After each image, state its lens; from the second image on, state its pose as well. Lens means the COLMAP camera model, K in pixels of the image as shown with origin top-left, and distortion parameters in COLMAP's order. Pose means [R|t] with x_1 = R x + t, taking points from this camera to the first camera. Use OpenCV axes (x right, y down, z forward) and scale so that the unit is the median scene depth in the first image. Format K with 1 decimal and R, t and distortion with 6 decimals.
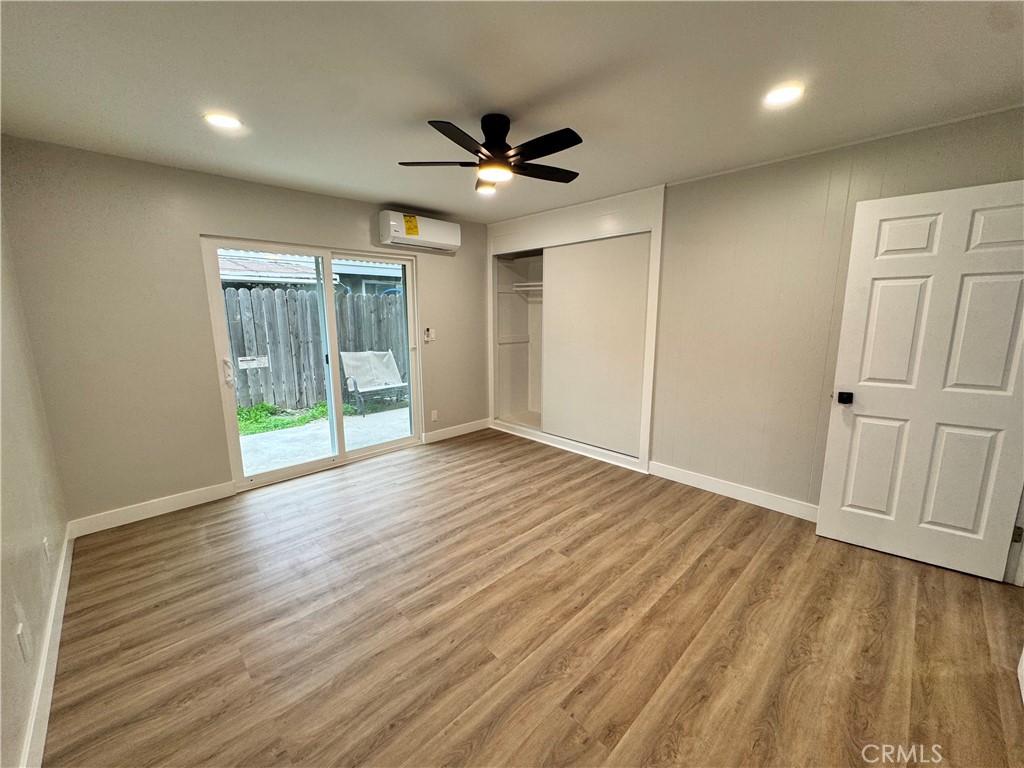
lens RADIAL K [[407.3, 0, 512.6], [0, 407.3, 384.2], [0, 0, 1]] dist [-0.001949, -0.000144]
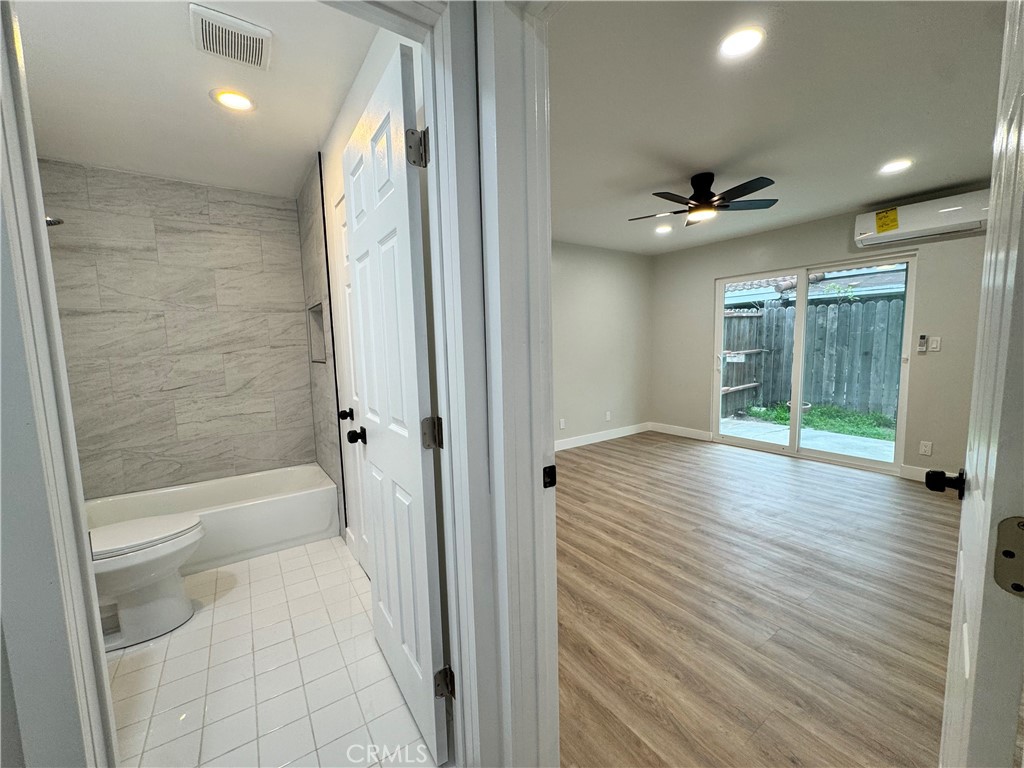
lens RADIAL K [[407.0, 0, 511.9], [0, 407.0, 384.7], [0, 0, 1]] dist [-0.002198, -0.000363]
pose [[-0.168796, 0.108646, -0.979645, 1.124611], [-0.149801, 0.979533, 0.134445, -0.043917], [0.974201, 0.169445, -0.149066, 0.538272]]
